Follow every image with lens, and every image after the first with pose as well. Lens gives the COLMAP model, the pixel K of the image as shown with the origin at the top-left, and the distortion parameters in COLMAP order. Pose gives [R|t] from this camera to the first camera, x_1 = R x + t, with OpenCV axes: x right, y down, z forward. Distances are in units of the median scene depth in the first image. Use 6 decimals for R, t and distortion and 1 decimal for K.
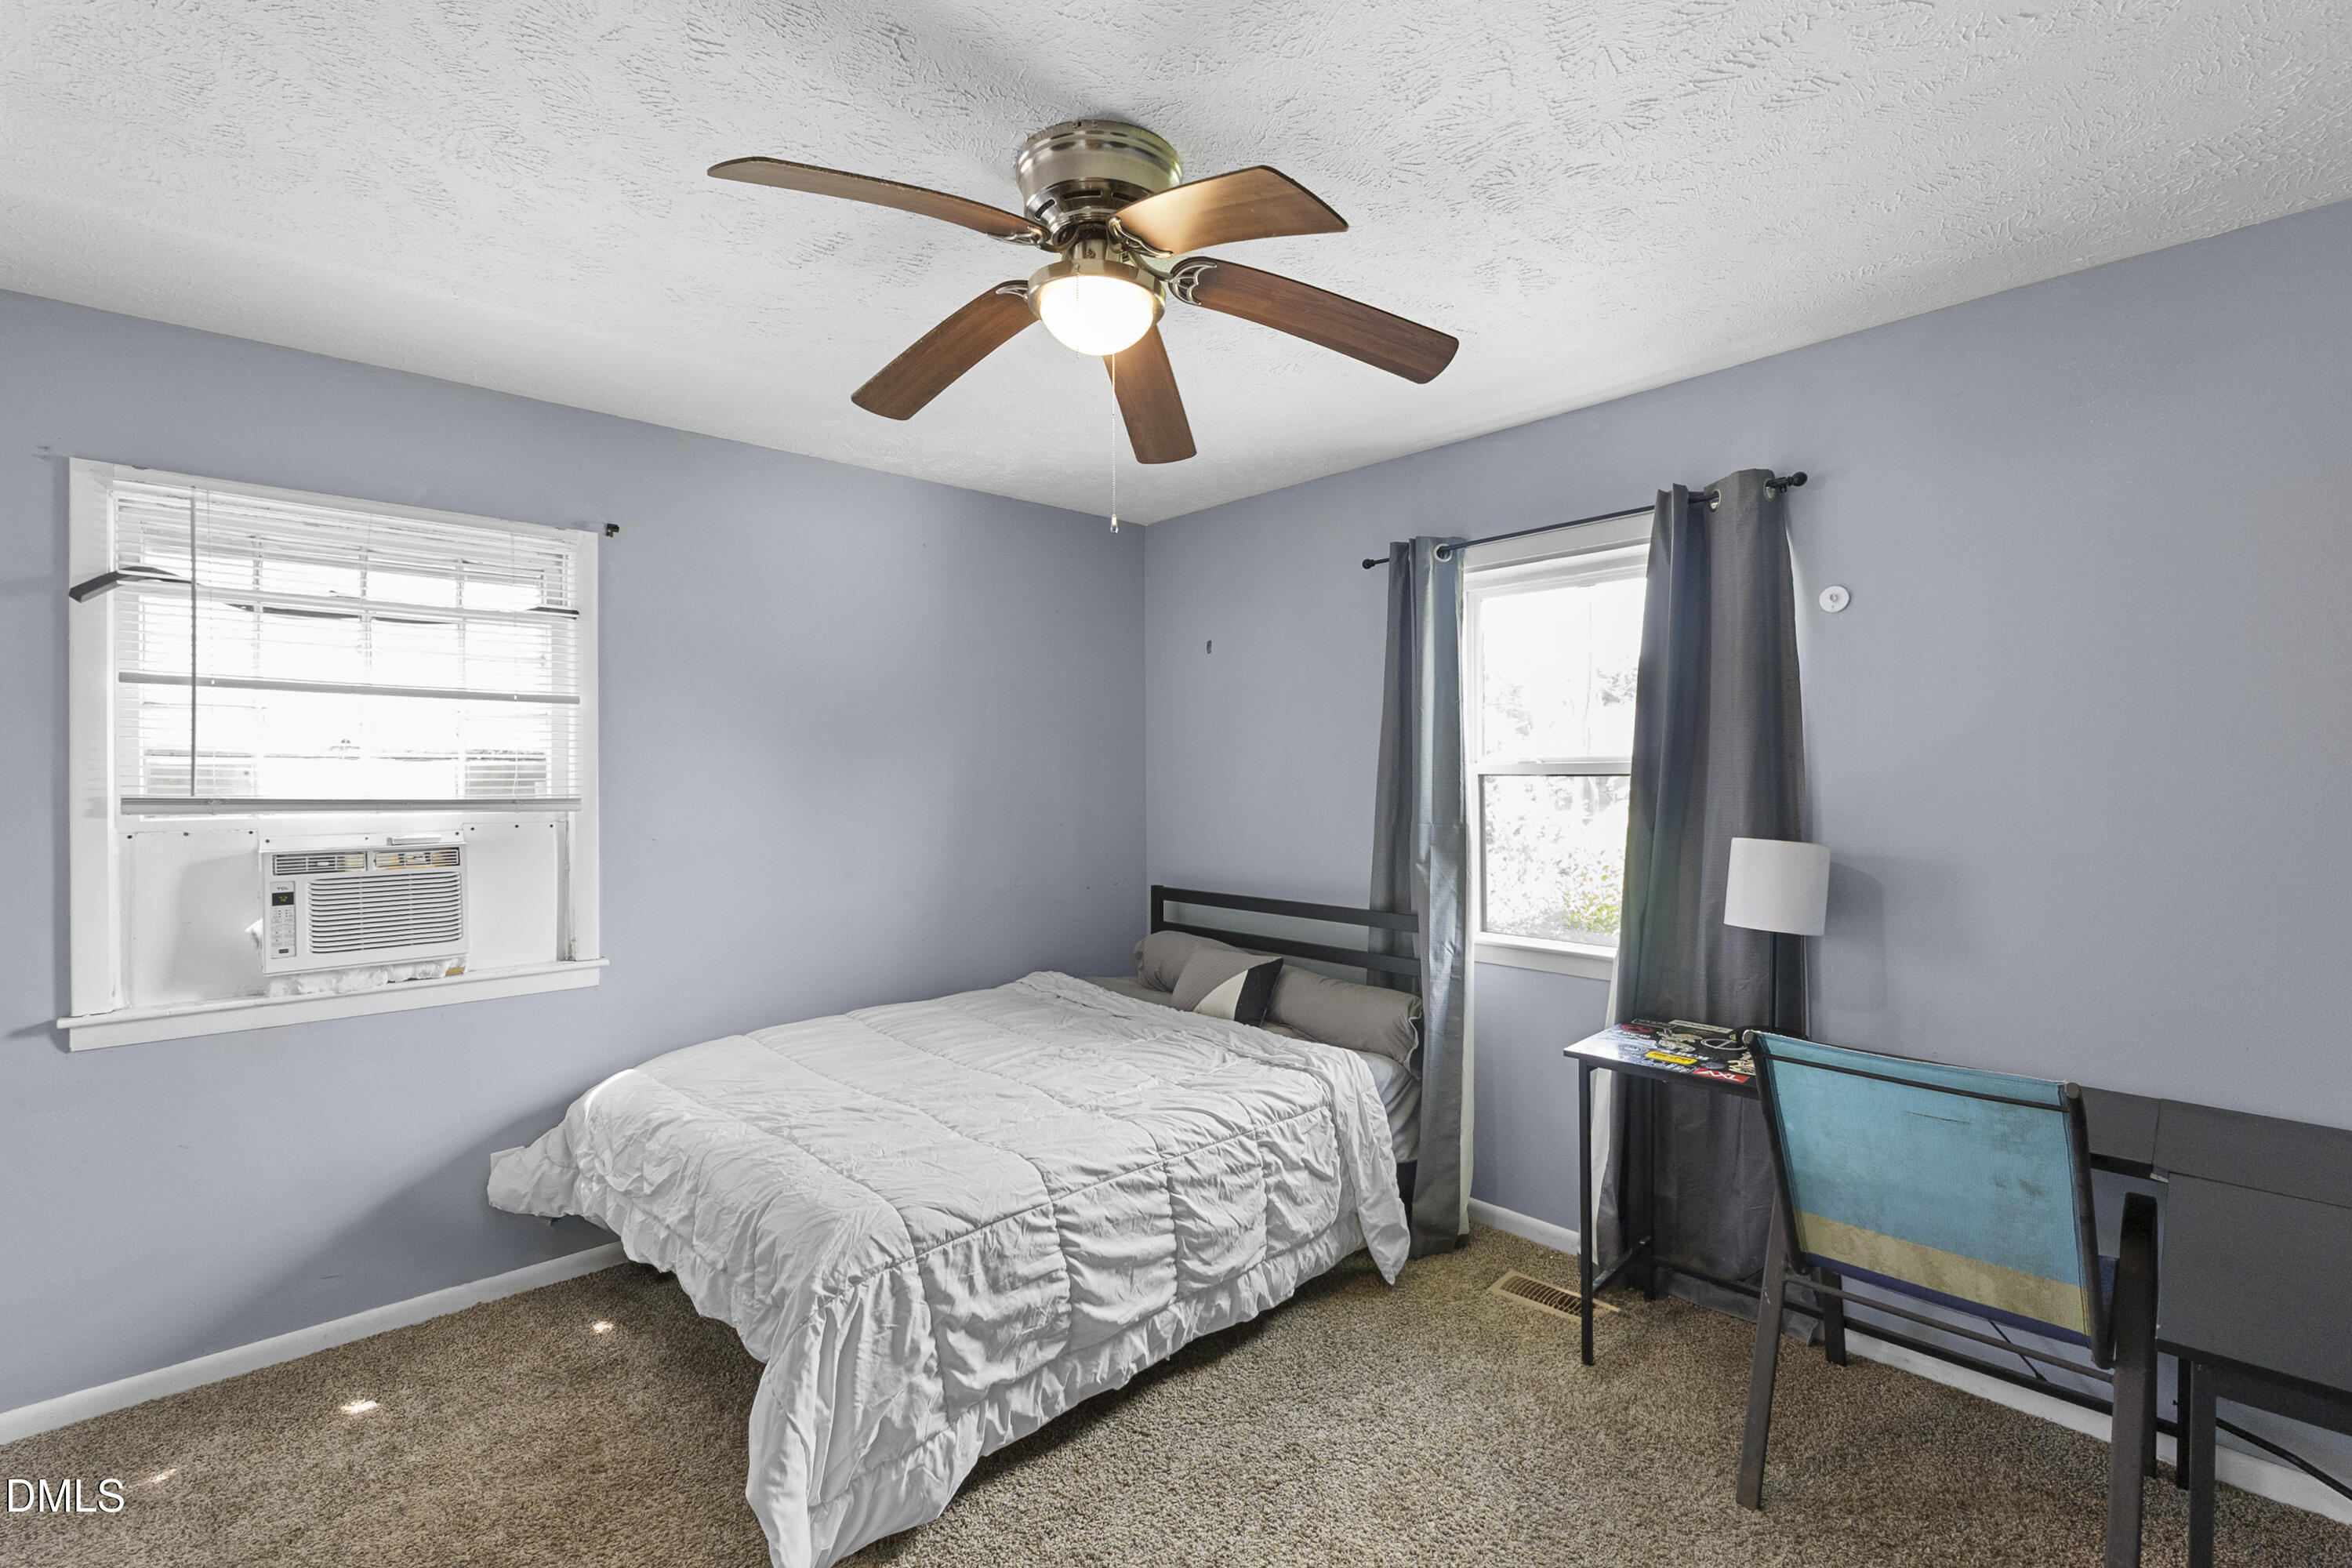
lens RADIAL K [[1042.5, 0, 1175.6], [0, 1042.5, 794.4], [0, 0, 1]] dist [-0.001316, 0.000352]
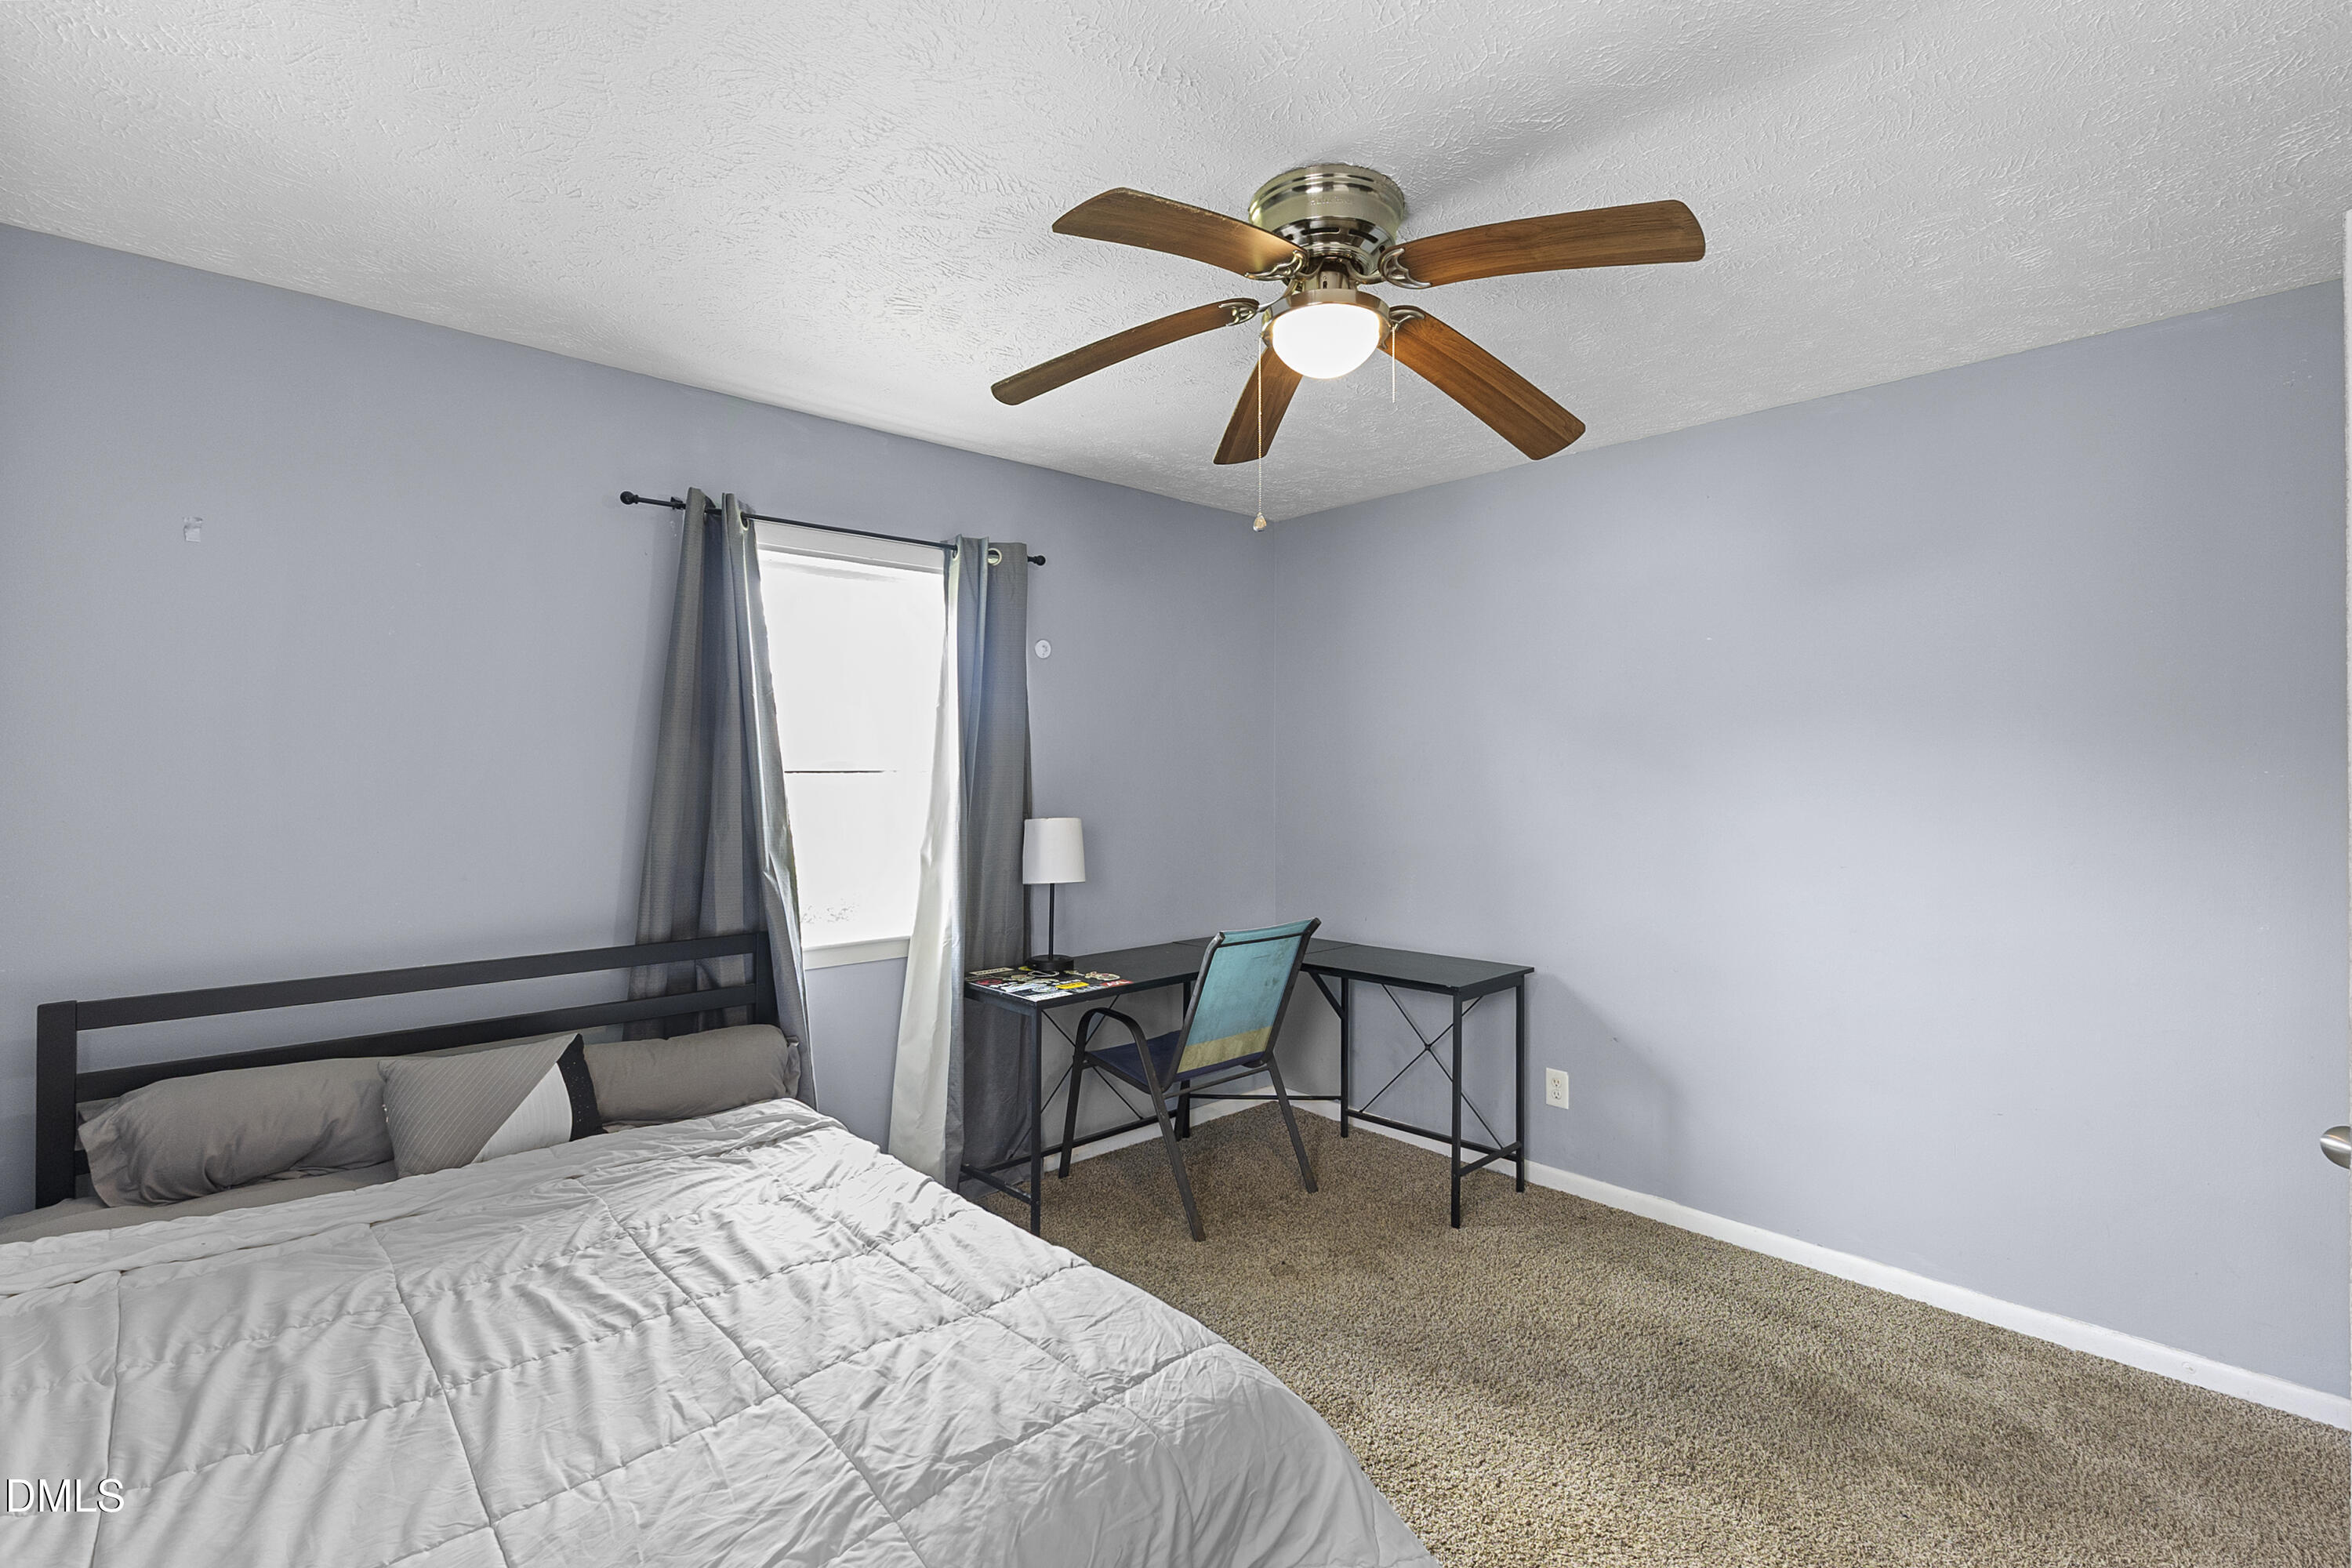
lens RADIAL K [[1056.7, 0, 1182.0], [0, 1056.7, 784.4], [0, 0, 1]] dist [-0.002176, -0.000596]
pose [[0.000808, -0.009376, 0.999956, -0.716799], [0.017234, 0.999808, 0.009361, -0.011081], [-0.999851, 0.017226, 0.000969, 0.709079]]
